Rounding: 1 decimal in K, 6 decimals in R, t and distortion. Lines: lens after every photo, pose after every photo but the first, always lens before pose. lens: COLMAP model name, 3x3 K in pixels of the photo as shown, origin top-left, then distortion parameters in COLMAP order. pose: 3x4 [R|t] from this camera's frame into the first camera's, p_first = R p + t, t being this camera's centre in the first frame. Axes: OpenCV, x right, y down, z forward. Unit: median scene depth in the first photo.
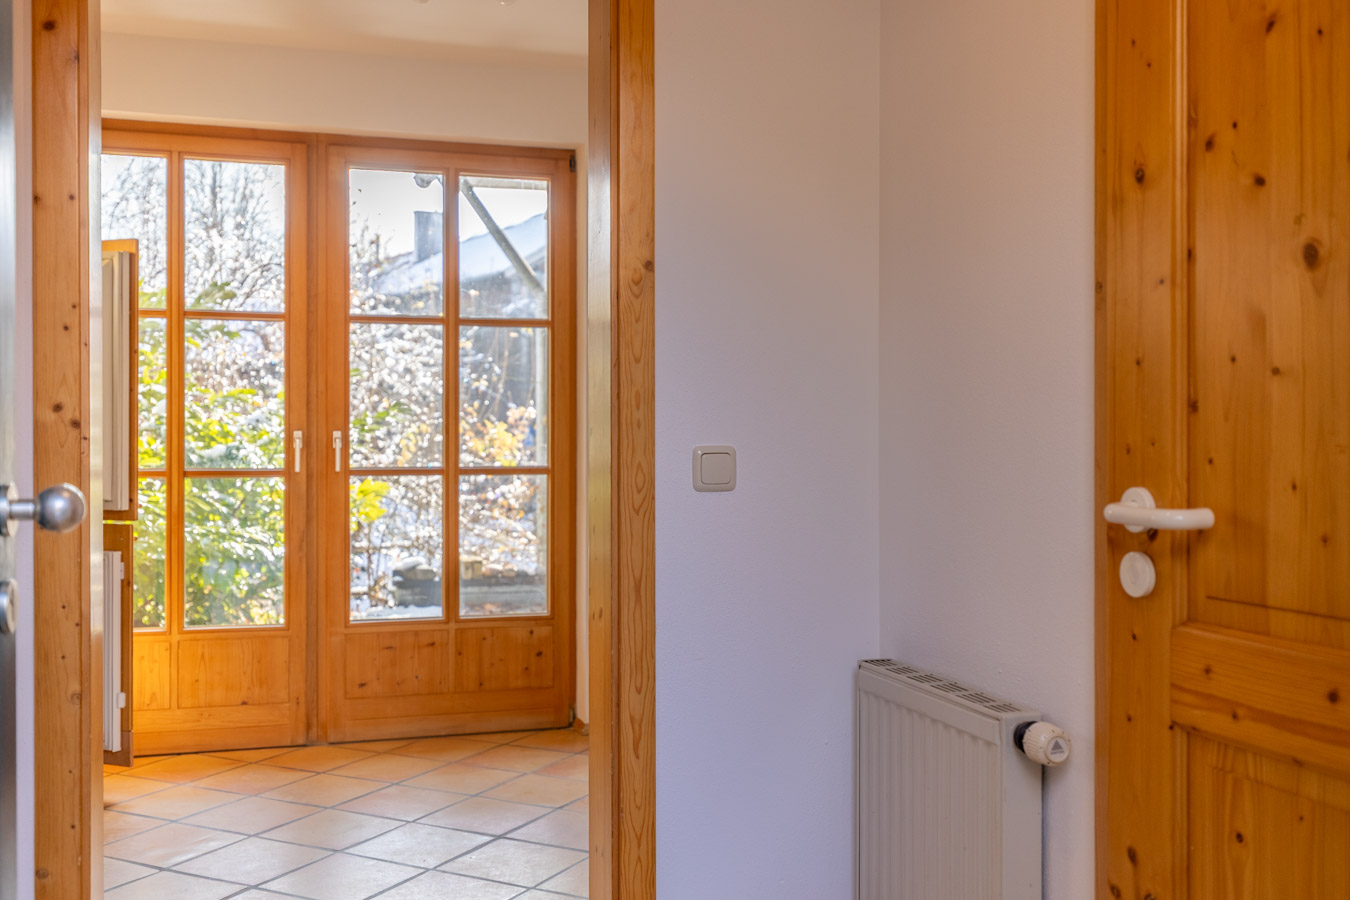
lens RADIAL K [[1334.0, 0, 679.7], [0, 1334.0, 450.8], [0, 0, 1]] dist [-0.010452, 0.000000]
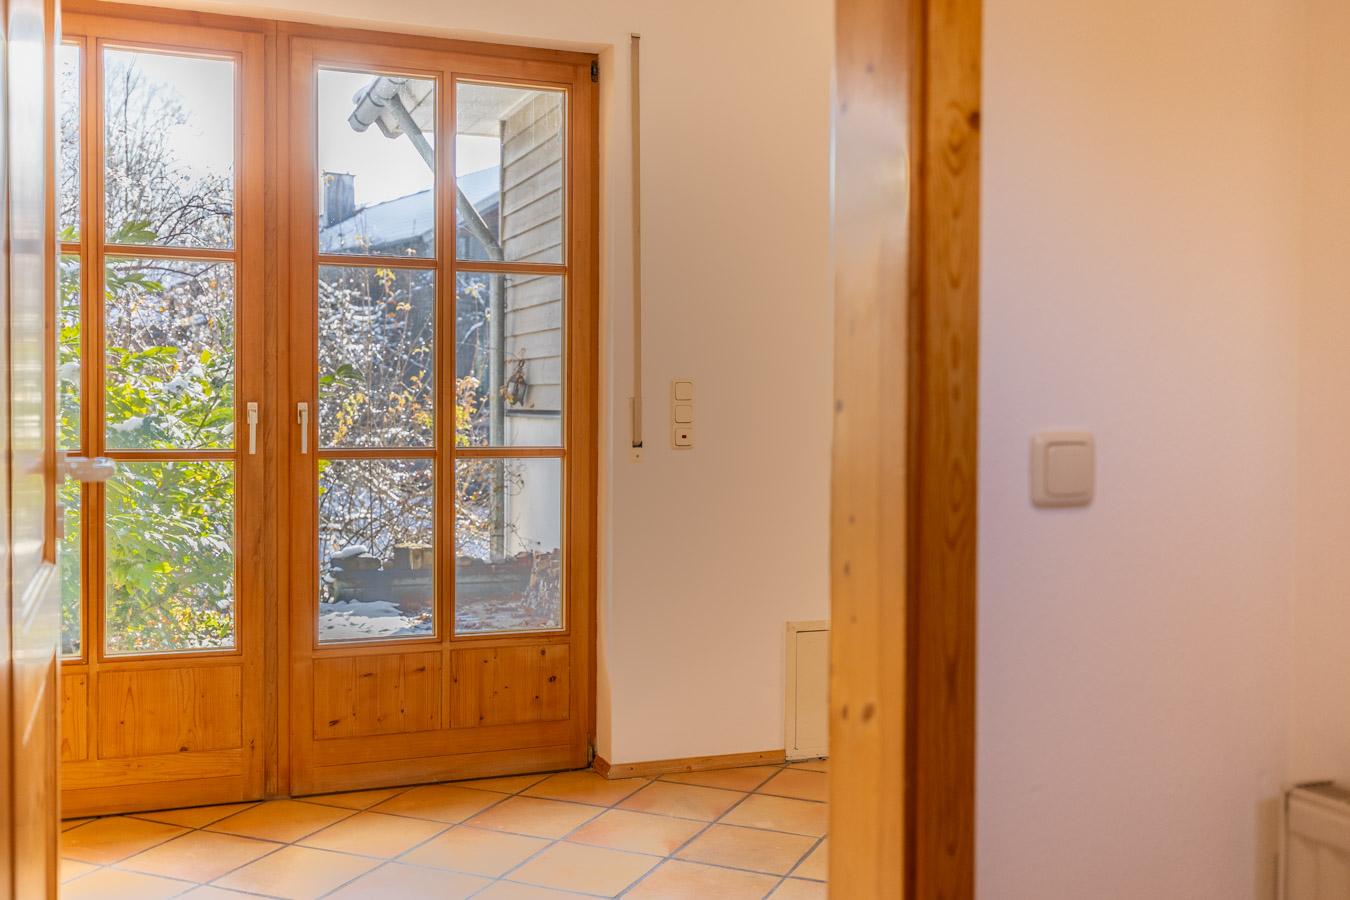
lens RADIAL K [[1334.0, 0, 670.4], [0, 1334.0, 446.9], [0, 0, 1]] dist [-0.010452, 0.000000]
pose [[0.998038, 0.002998, 0.062539, -0.089306], [-0.004100, 0.999838, 0.017498, -0.003015], [-0.062476, -0.017720, 0.997889, 0.200594]]
